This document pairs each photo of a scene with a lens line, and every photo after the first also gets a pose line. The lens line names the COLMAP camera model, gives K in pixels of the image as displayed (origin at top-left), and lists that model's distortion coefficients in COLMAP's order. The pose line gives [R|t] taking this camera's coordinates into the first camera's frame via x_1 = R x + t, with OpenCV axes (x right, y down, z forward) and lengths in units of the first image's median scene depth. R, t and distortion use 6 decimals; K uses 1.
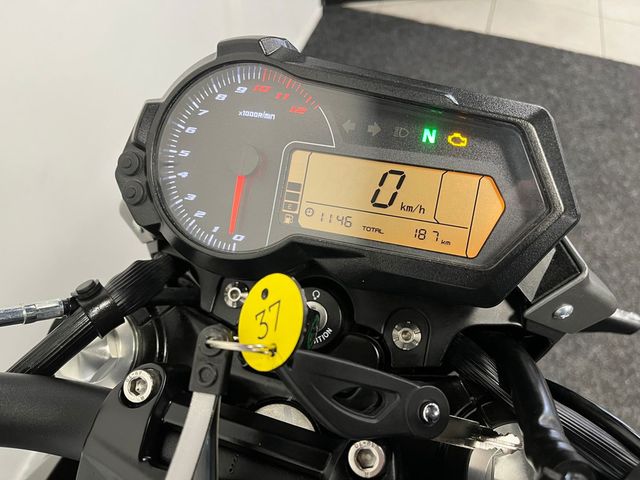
lens RADIAL K [[491.6, 0, 320.0], [0, 491.6, 240.0], [0, 0, 1]] dist [0.082979, -0.130275]
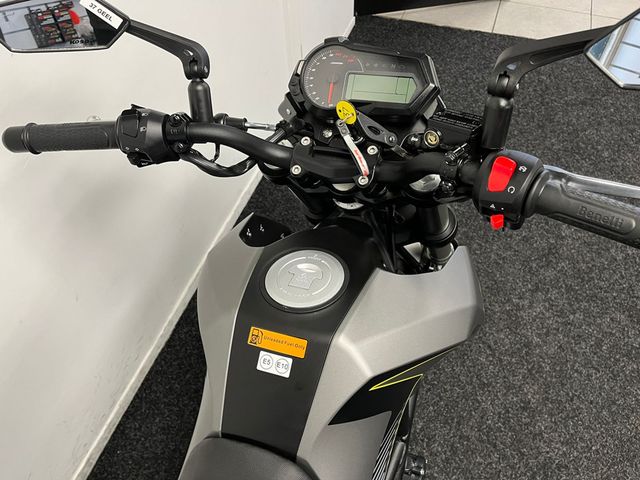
lens RADIAL K [[491.6, 0, 320.0], [0, 491.6, 240.0], [0, 0, 1]] dist [0.082979, -0.130275]
pose [[0.997531, -0.012193, -0.069163, -0.033412], [0.011331, 0.999853, -0.012843, 0.814031], [0.069310, 0.012028, 0.997523, -1.890199]]
